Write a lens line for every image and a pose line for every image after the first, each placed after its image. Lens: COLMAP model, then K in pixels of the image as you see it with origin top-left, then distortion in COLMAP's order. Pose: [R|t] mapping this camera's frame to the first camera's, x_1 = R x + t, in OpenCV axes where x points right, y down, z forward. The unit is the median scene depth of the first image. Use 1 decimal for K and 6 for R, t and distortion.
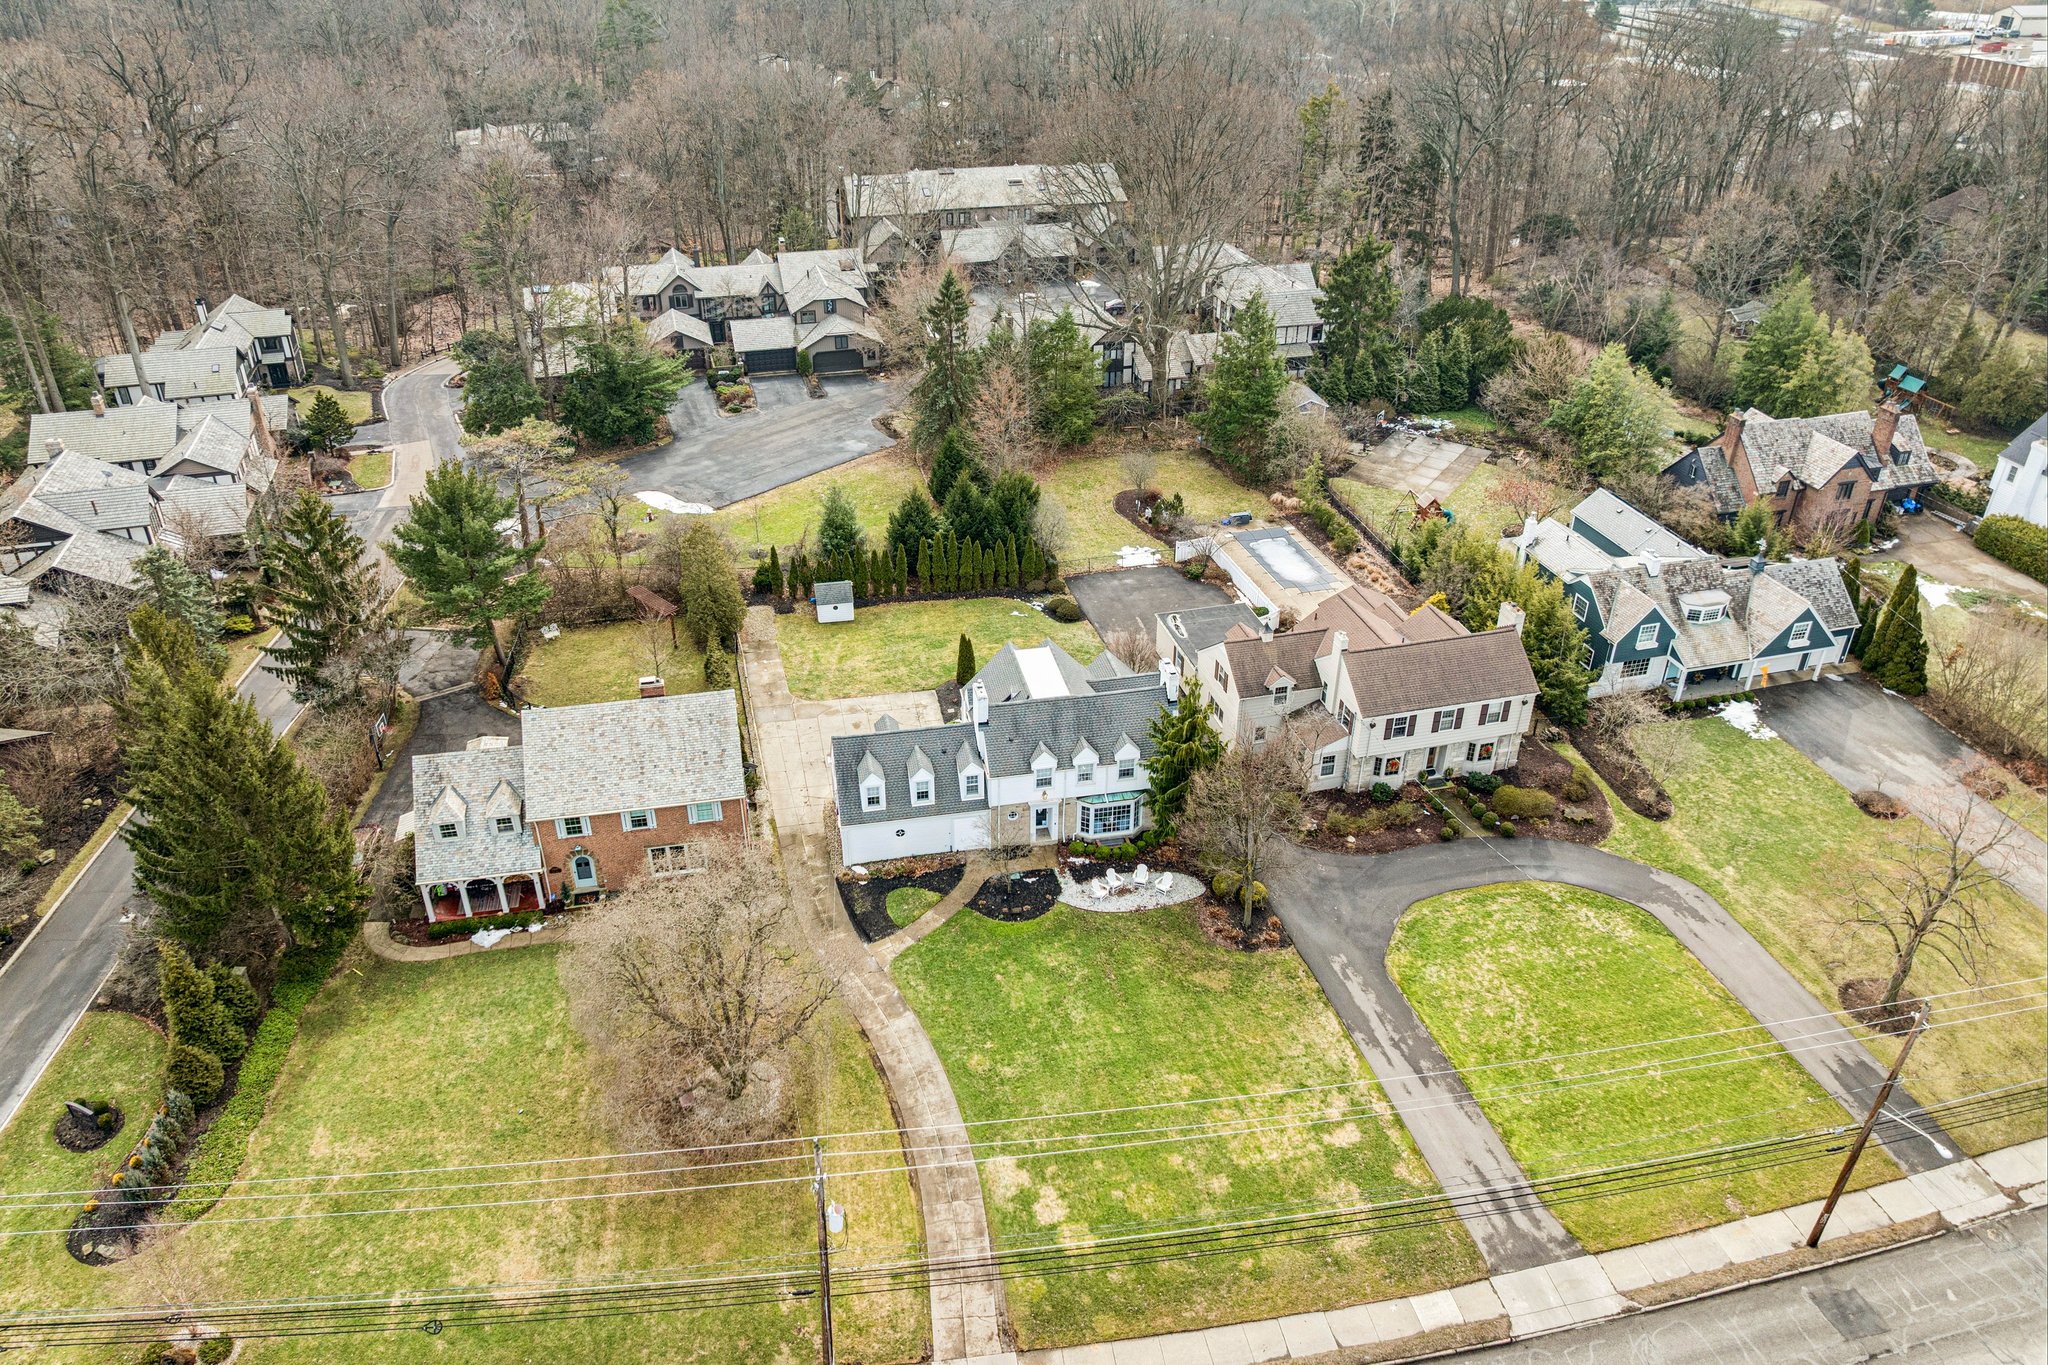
lens RADIAL K [[1442.6, 0, 1018.0], [0, 1442.6, 707.4], [0, 0, 1]] dist [-0.033953, -0.005625]
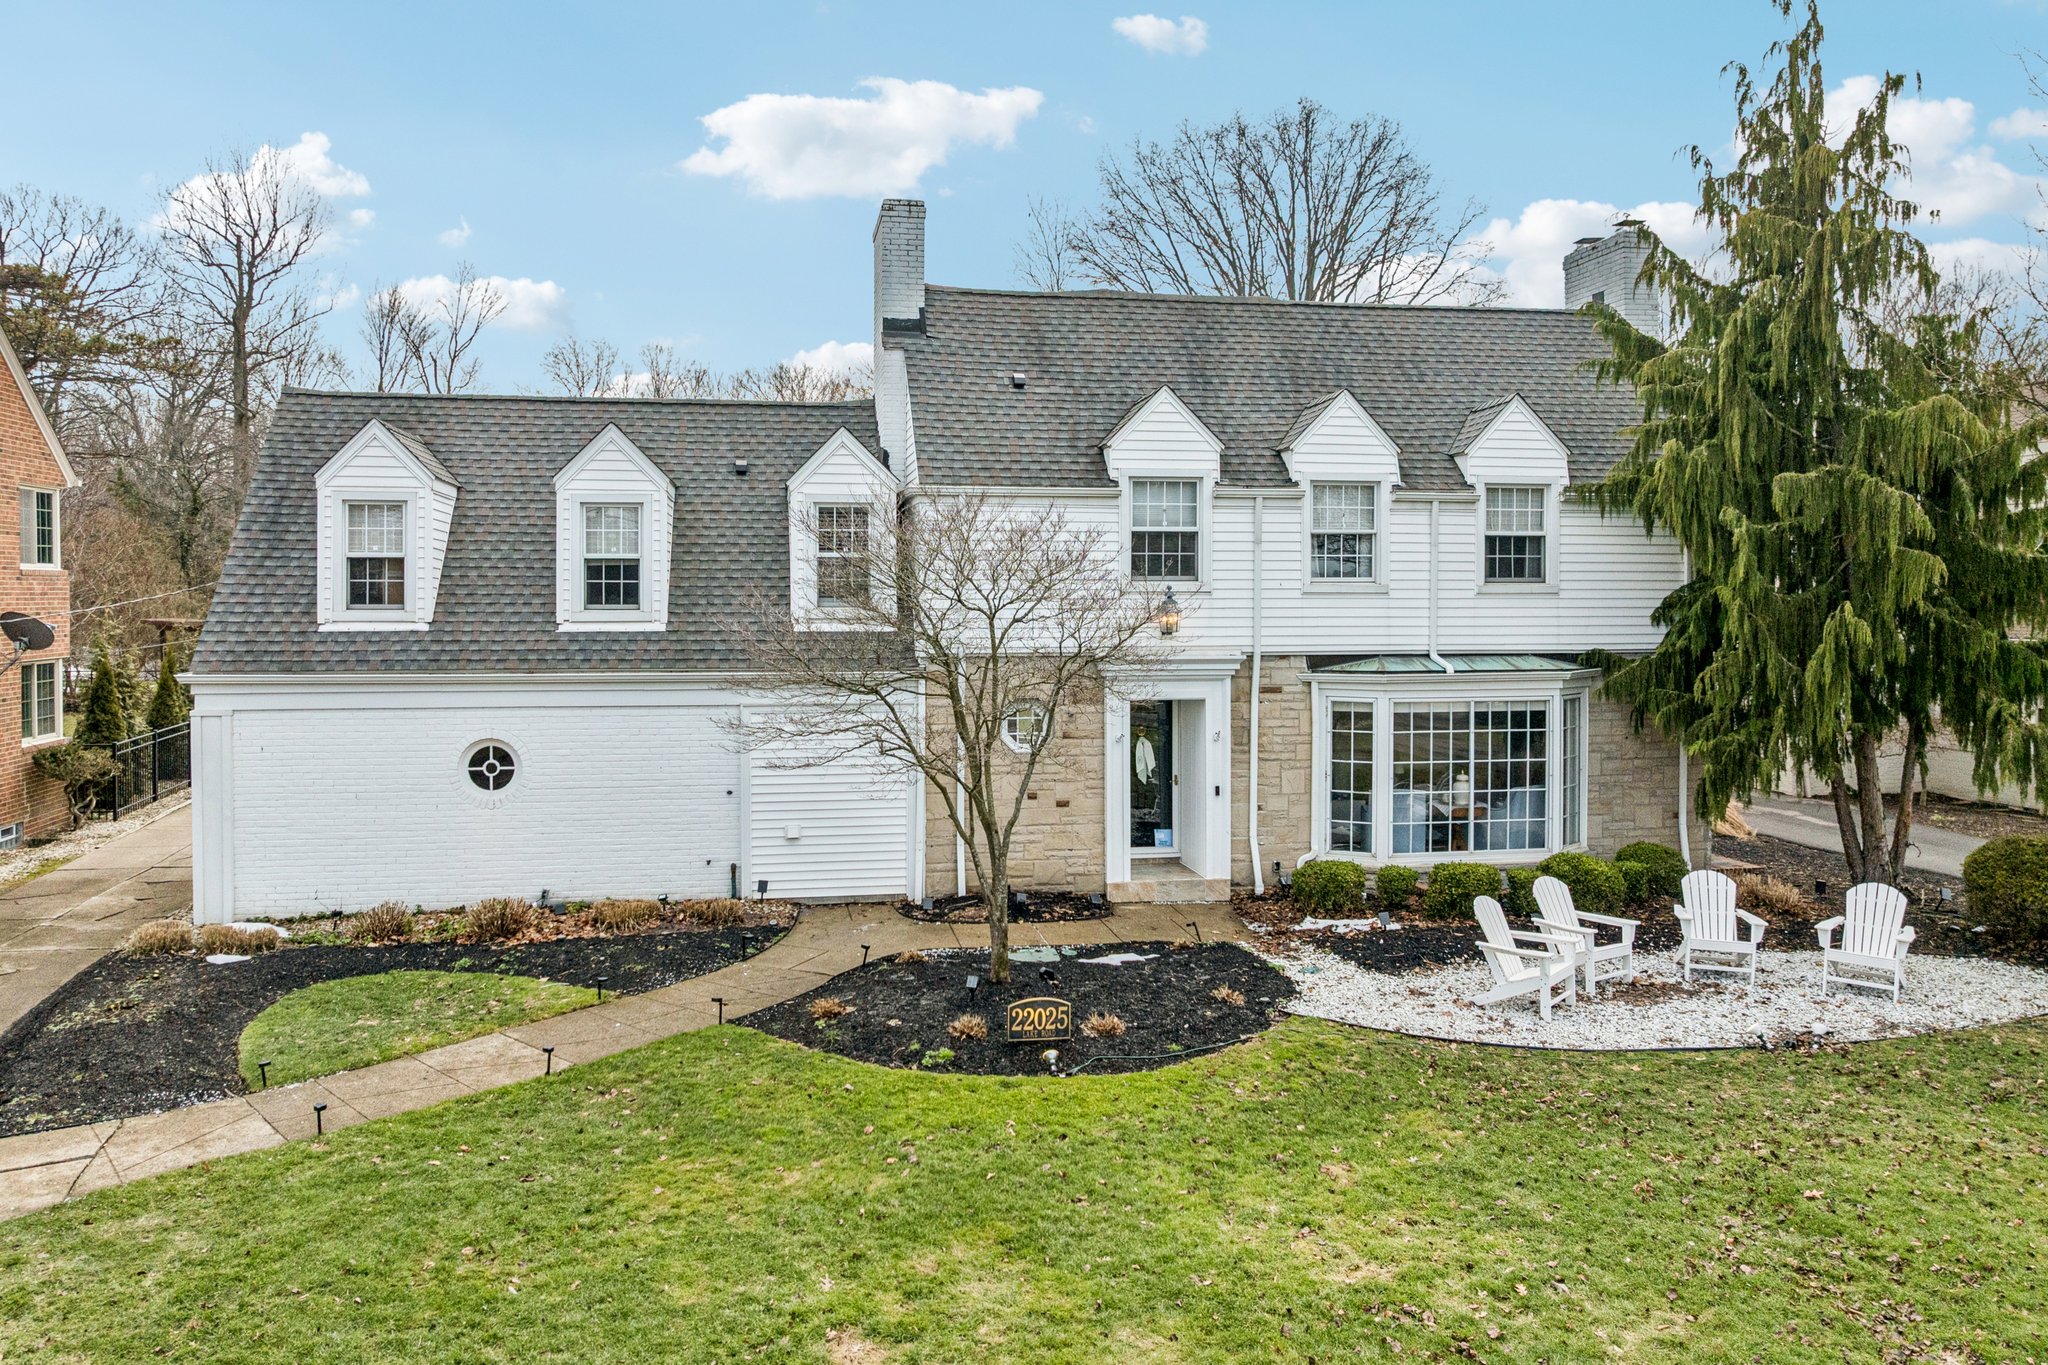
lens RADIAL K [[1466.0, 0, 1012.1], [0, 1466.0, 650.6], [0, 0, 1]] dist [-0.043272, 0.006727]
pose [[0.999521, -0.006014, -0.030359, 0.001131], [-0.009989, 0.865768, -0.500346, 0.176105], [0.029293, 0.500410, 0.865293, 0.798436]]
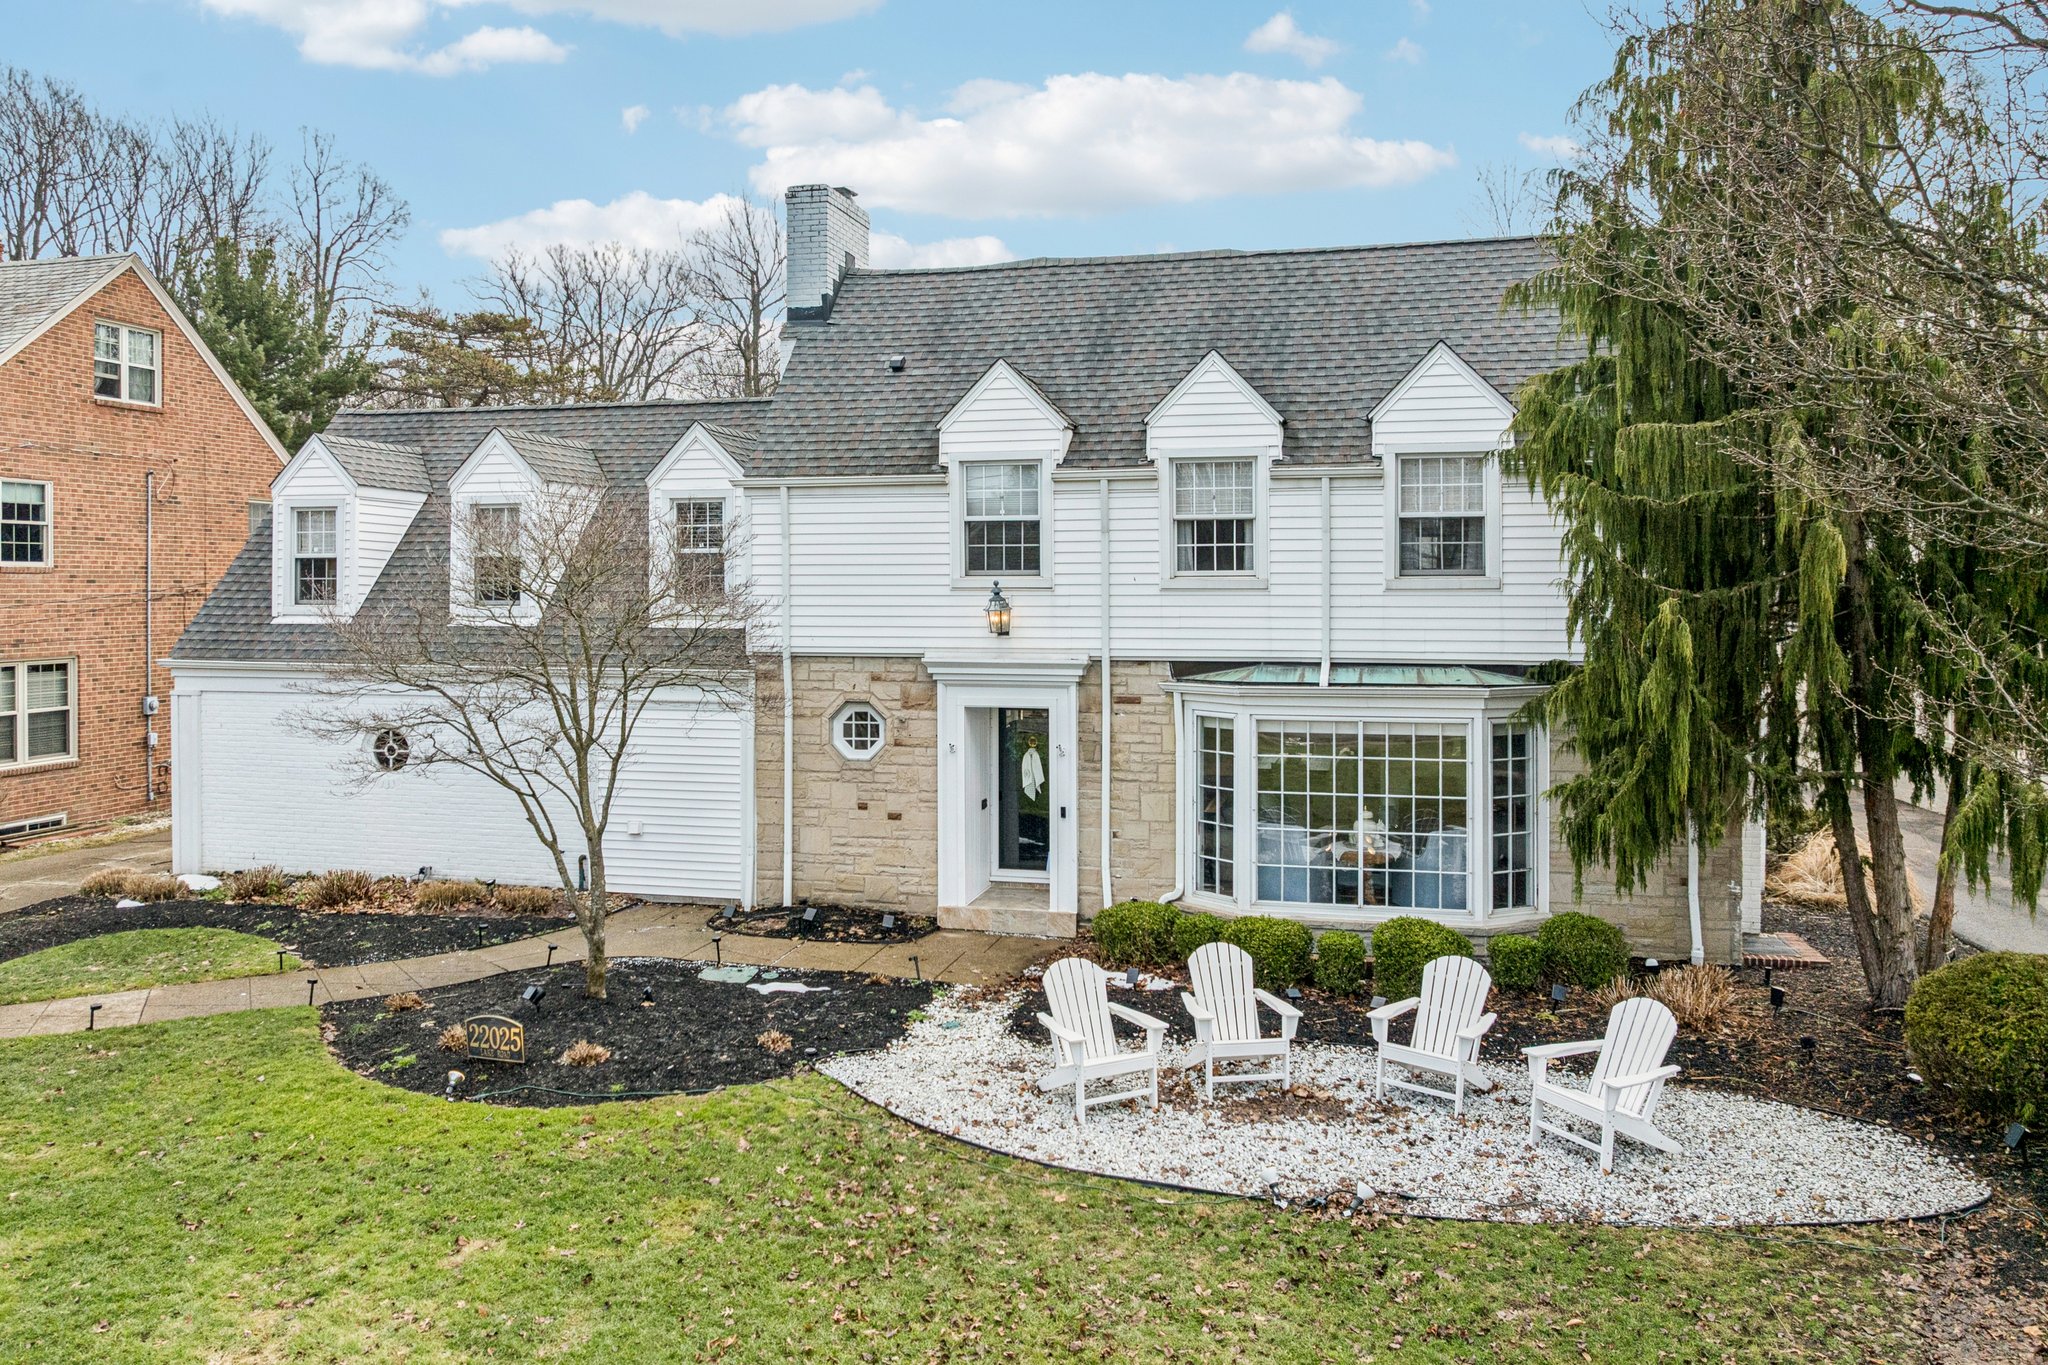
lens RADIAL K [[1467.3, 0, 1017.5], [0, 1467.3, 638.5], [0, 0, 1]] dist [-0.038016, -0.003921]
pose [[0.905115, 0.006317, -0.425119, 0.105511], [-0.221188, 0.860922, -0.458136, 0.153965], [0.363101, 0.508697, 0.780631, 0.835294]]
